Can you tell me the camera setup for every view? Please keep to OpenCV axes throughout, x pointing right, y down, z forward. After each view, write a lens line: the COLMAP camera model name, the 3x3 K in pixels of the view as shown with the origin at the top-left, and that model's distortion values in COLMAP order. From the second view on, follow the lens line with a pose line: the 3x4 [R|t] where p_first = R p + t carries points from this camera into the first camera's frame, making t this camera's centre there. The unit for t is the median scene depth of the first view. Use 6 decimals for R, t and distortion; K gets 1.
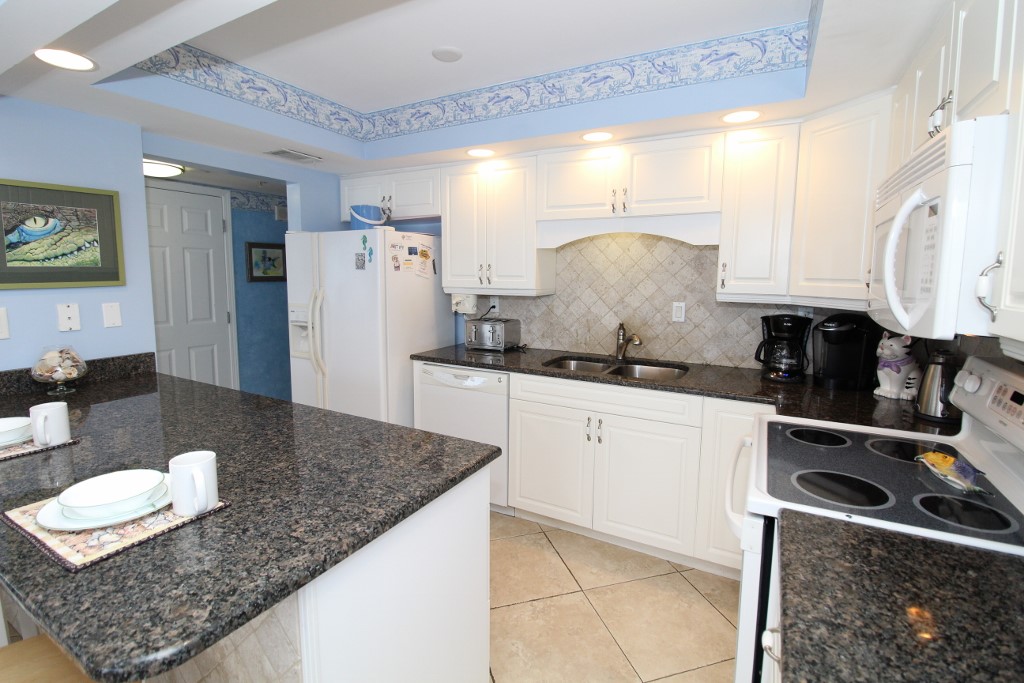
lens RADIAL K [[471.7, 0, 506.7], [0, 471.7, 324.4], [0, 0, 1]] dist [0.003451, -0.015168]
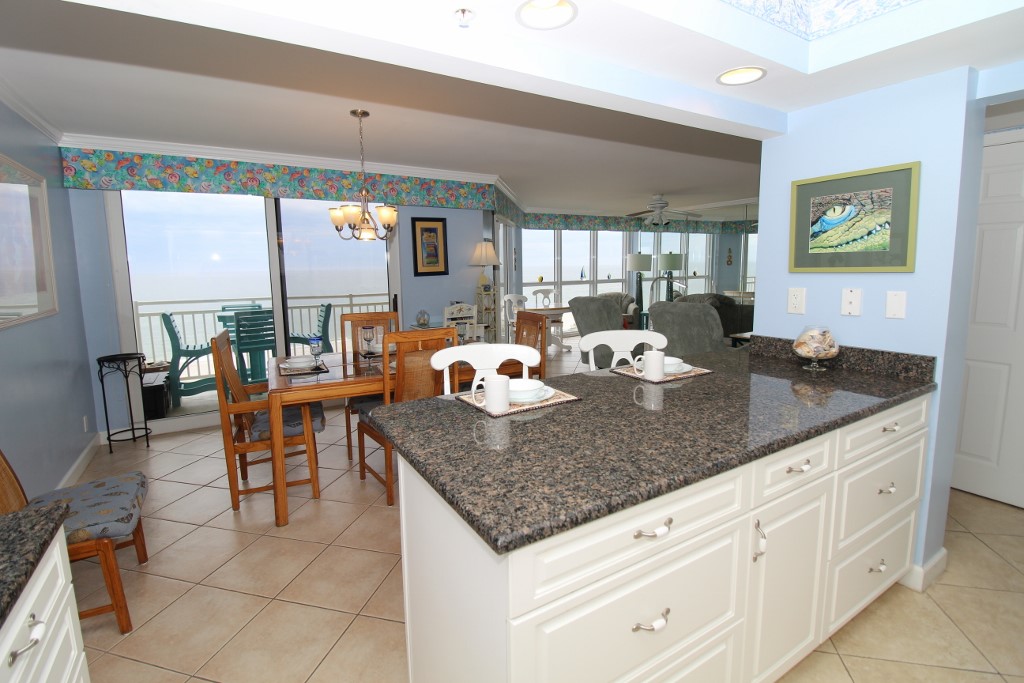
lens RADIAL K [[471.7, 0, 506.7], [0, 471.7, 324.4], [0, 0, 1]] dist [0.003451, -0.015168]
pose [[-0.495418, 0.109168, -0.861767, 0.336840], [-0.082079, 0.981750, 0.171554, -0.085068], [0.864768, 0.155724, -0.477416, 0.889509]]
